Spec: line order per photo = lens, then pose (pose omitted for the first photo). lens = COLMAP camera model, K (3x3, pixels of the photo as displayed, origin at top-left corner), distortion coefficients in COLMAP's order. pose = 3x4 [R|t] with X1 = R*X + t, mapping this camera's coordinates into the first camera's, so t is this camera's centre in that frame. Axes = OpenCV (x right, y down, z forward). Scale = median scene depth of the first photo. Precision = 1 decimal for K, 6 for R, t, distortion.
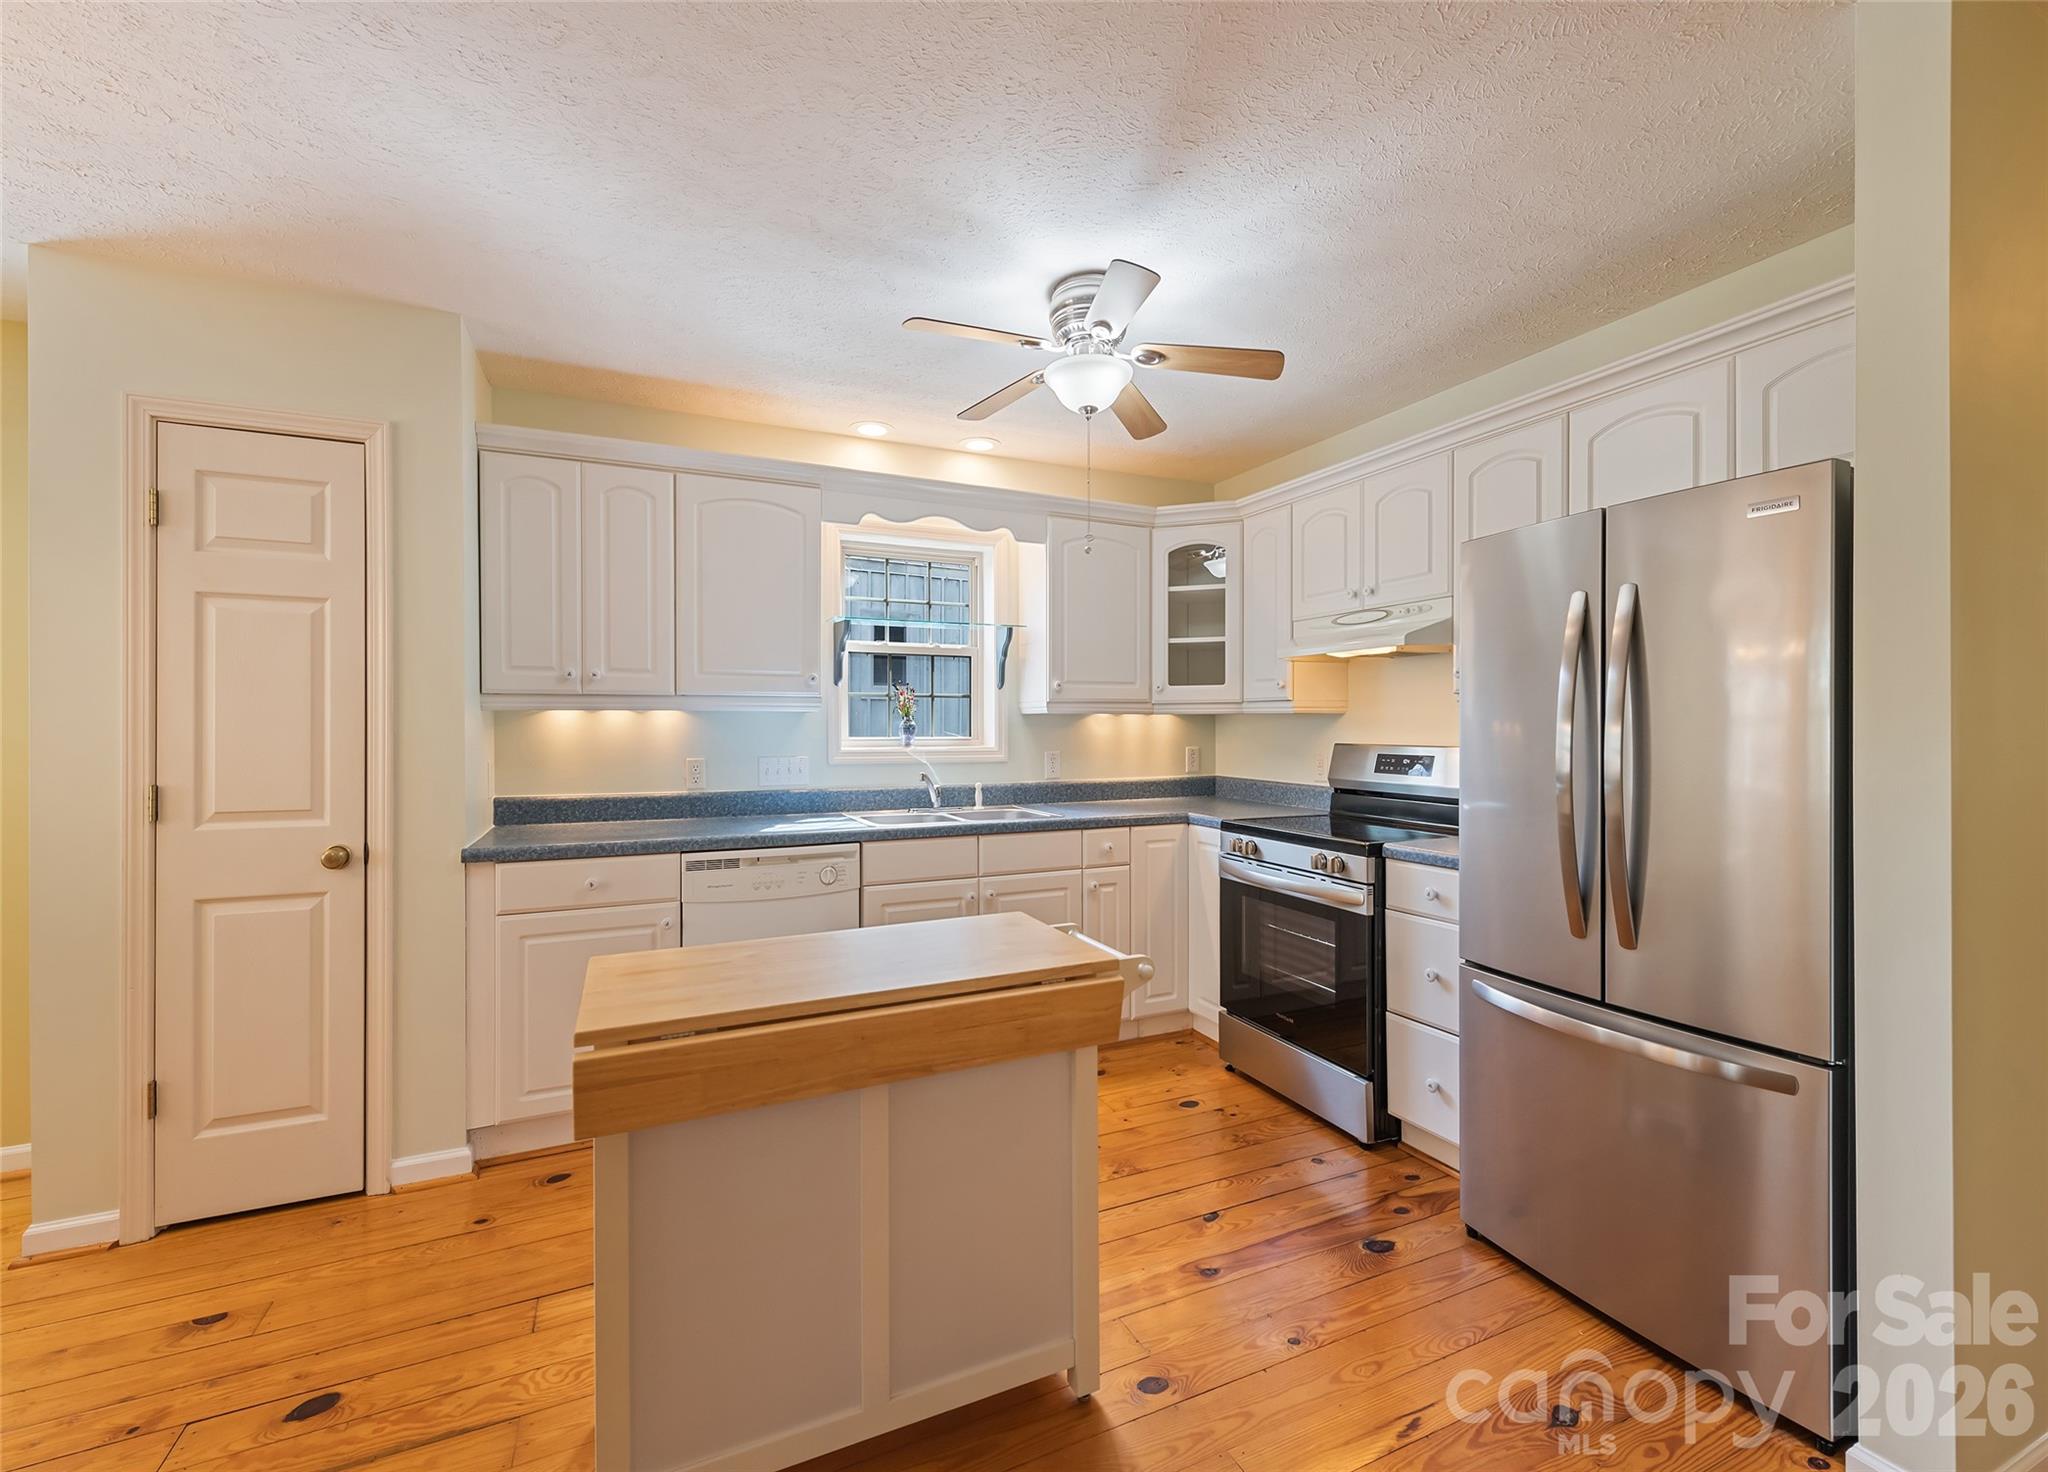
lens RADIAL K [[861.5, 0, 1026.3], [0, 861.5, 730.3], [0, 0, 1]] dist [0.004761, -0.000226]
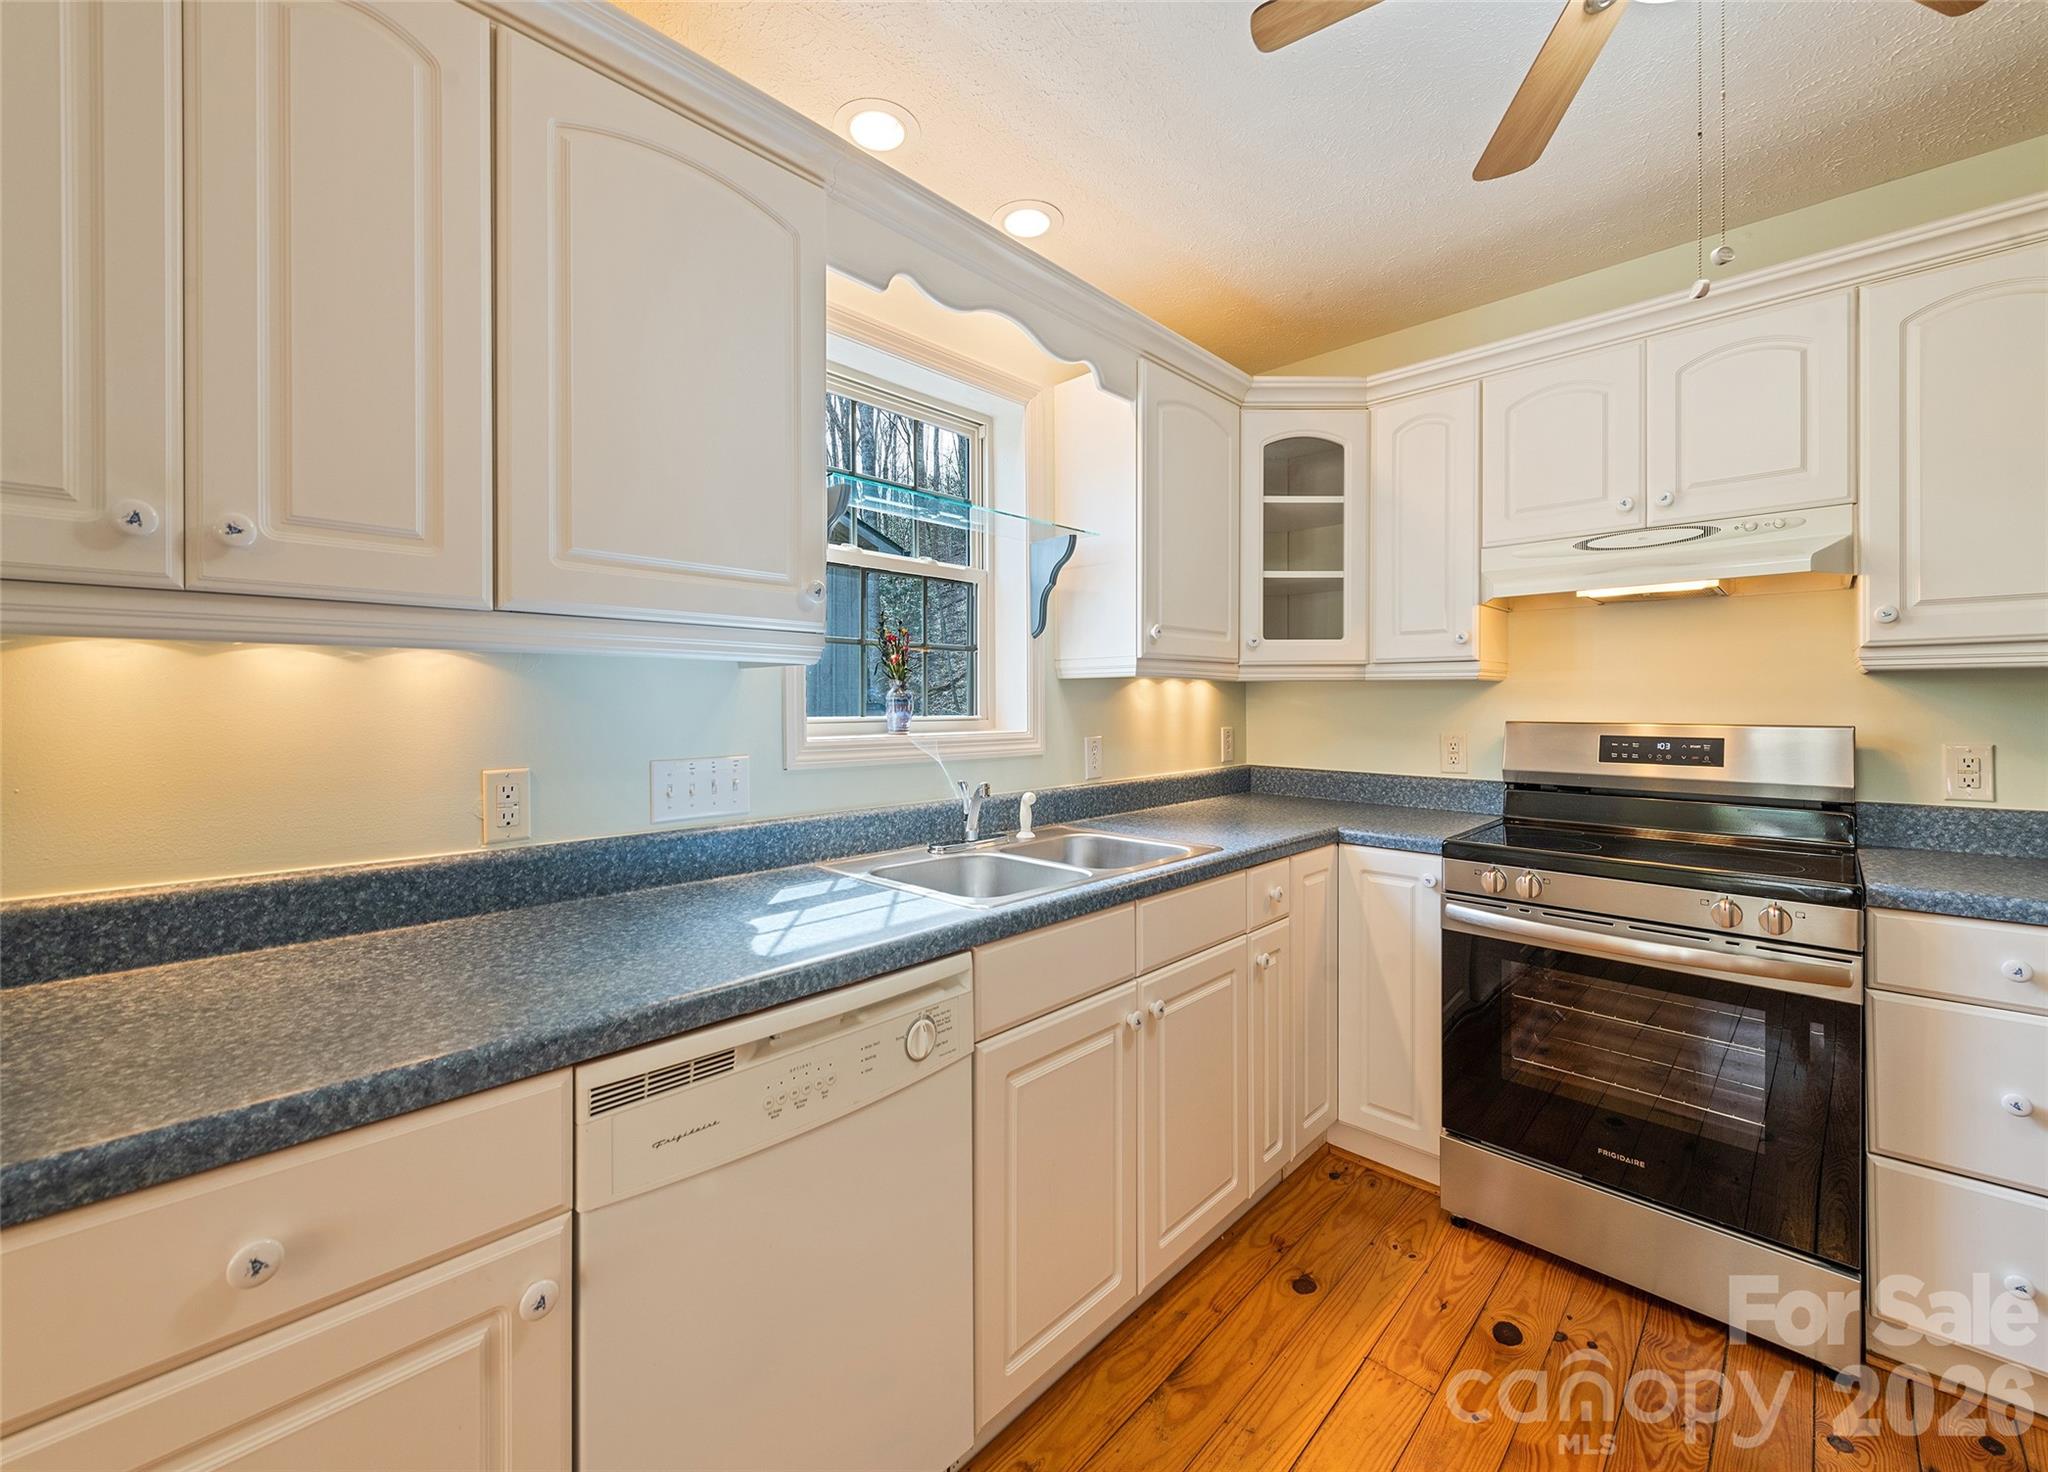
lens RADIAL K [[823.6, 0, 1017.6], [0, 823.6, 703.9], [0, 0, 1]] dist [0.011743, -0.000463]
pose [[0.933662, -0.000885, 0.358154, -0.299615], [0.002083, 0.999993, -0.002960, 0.001765], [-0.358149, 0.003510, 0.933658, 0.535476]]
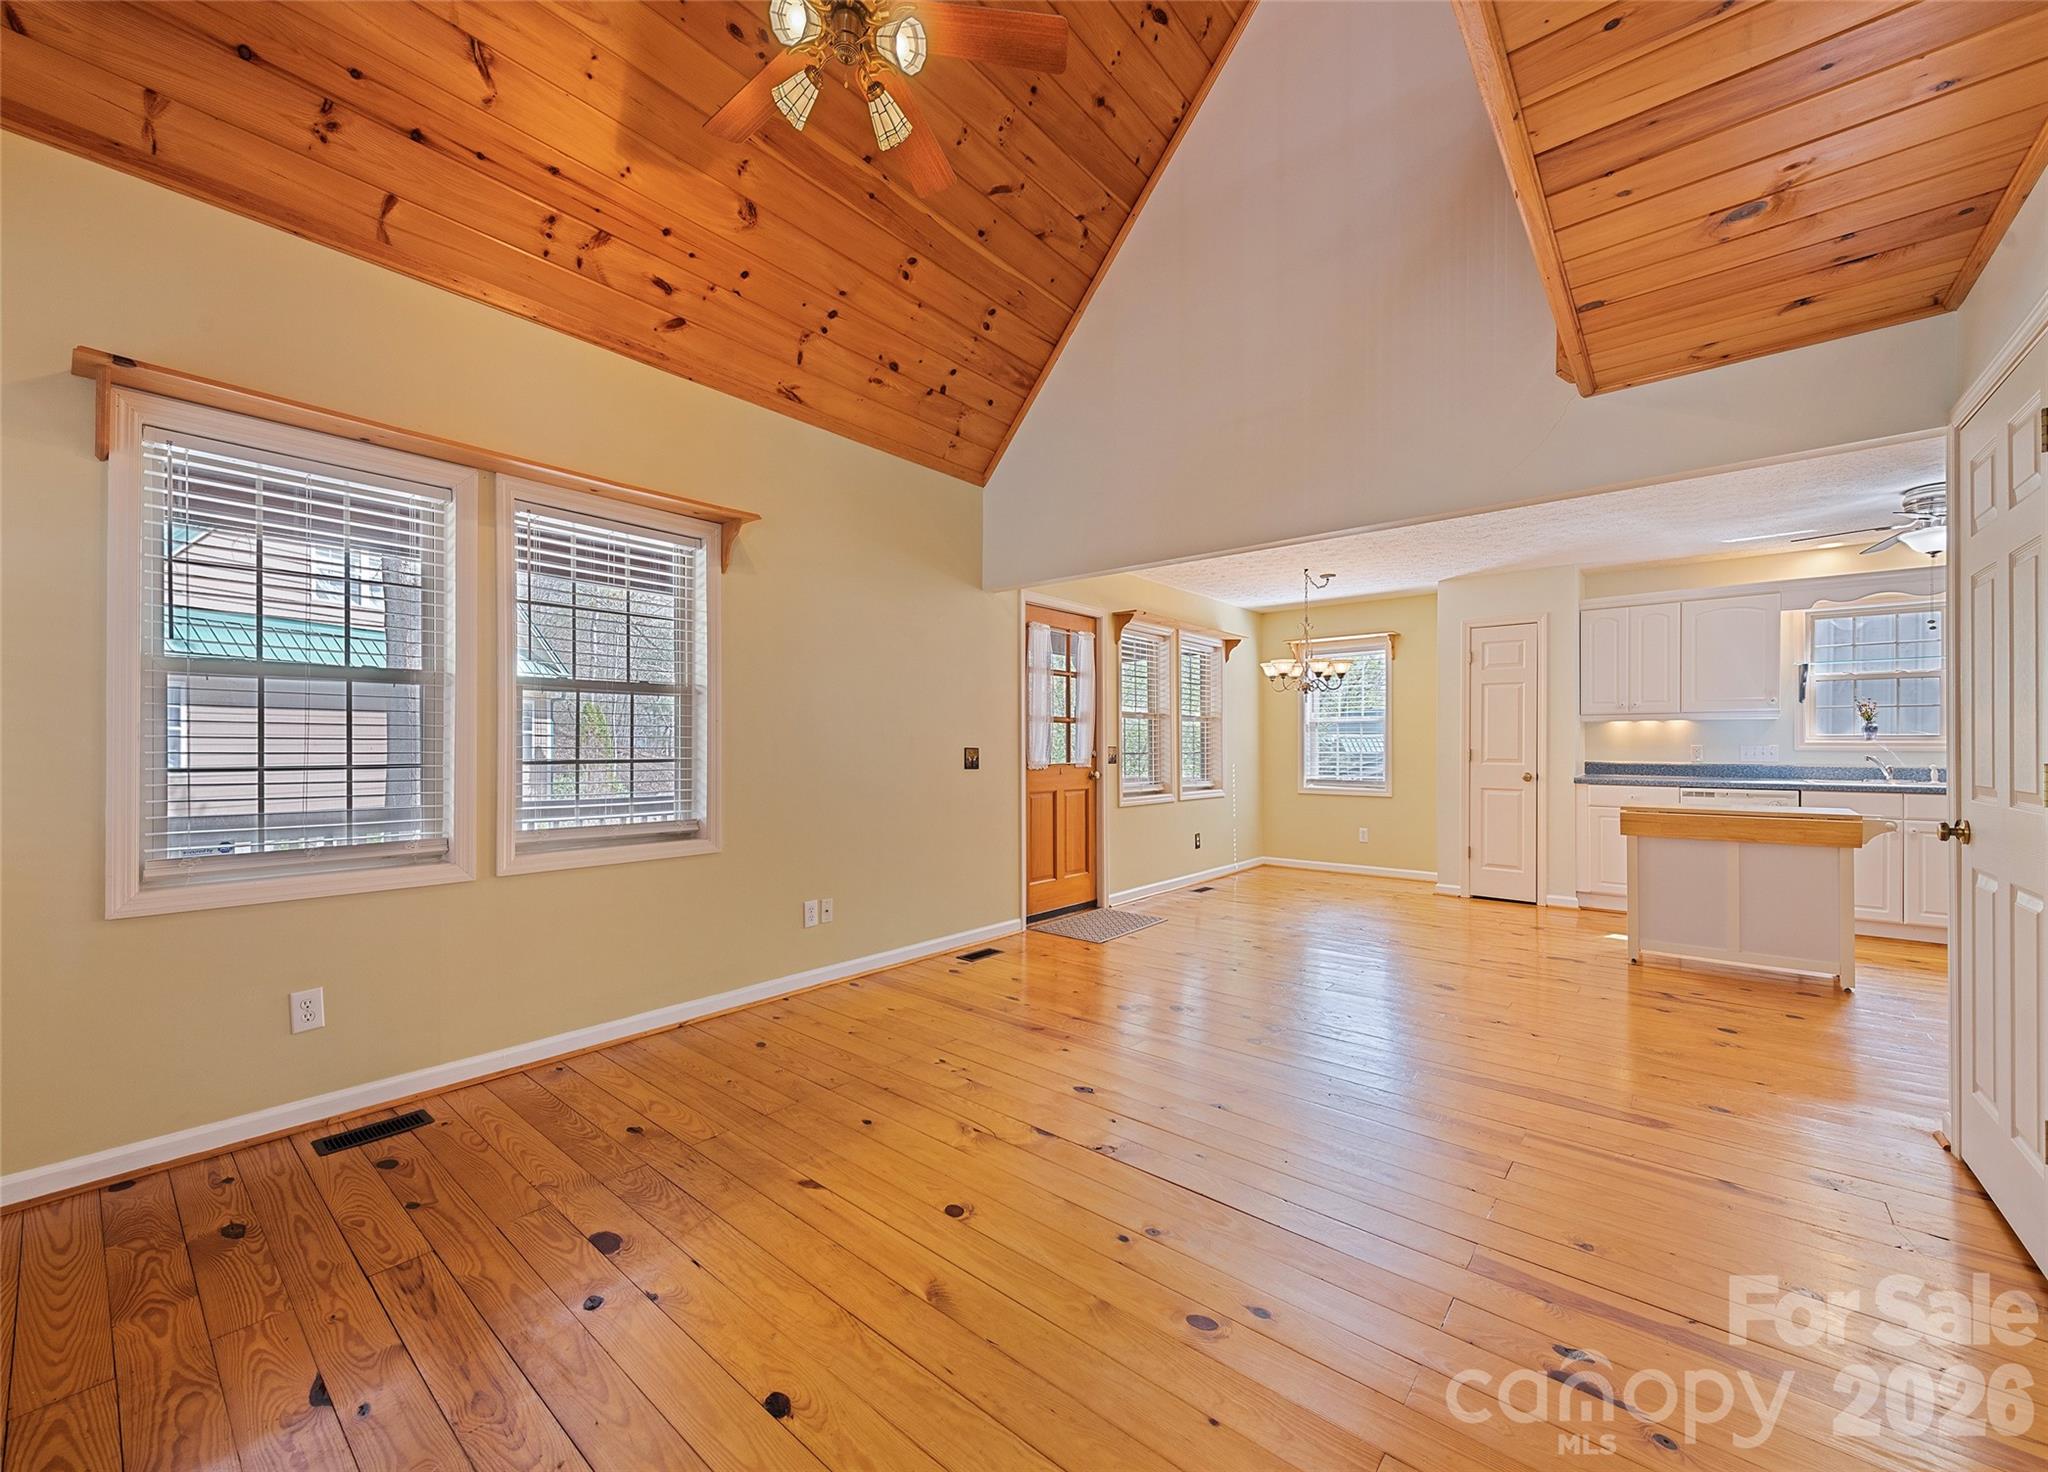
lens RADIAL K [[804.0, 0, 1021.1], [0, 804.0, 742.6], [0, 0, 1]] dist [0.007990, -0.000331]
pose [[0.421731, 0.002548, -0.906718, 0.607133], [-0.002056, 0.999996, 0.001853, 0.027132], [0.906719, 0.001083, 0.421734, -1.104376]]
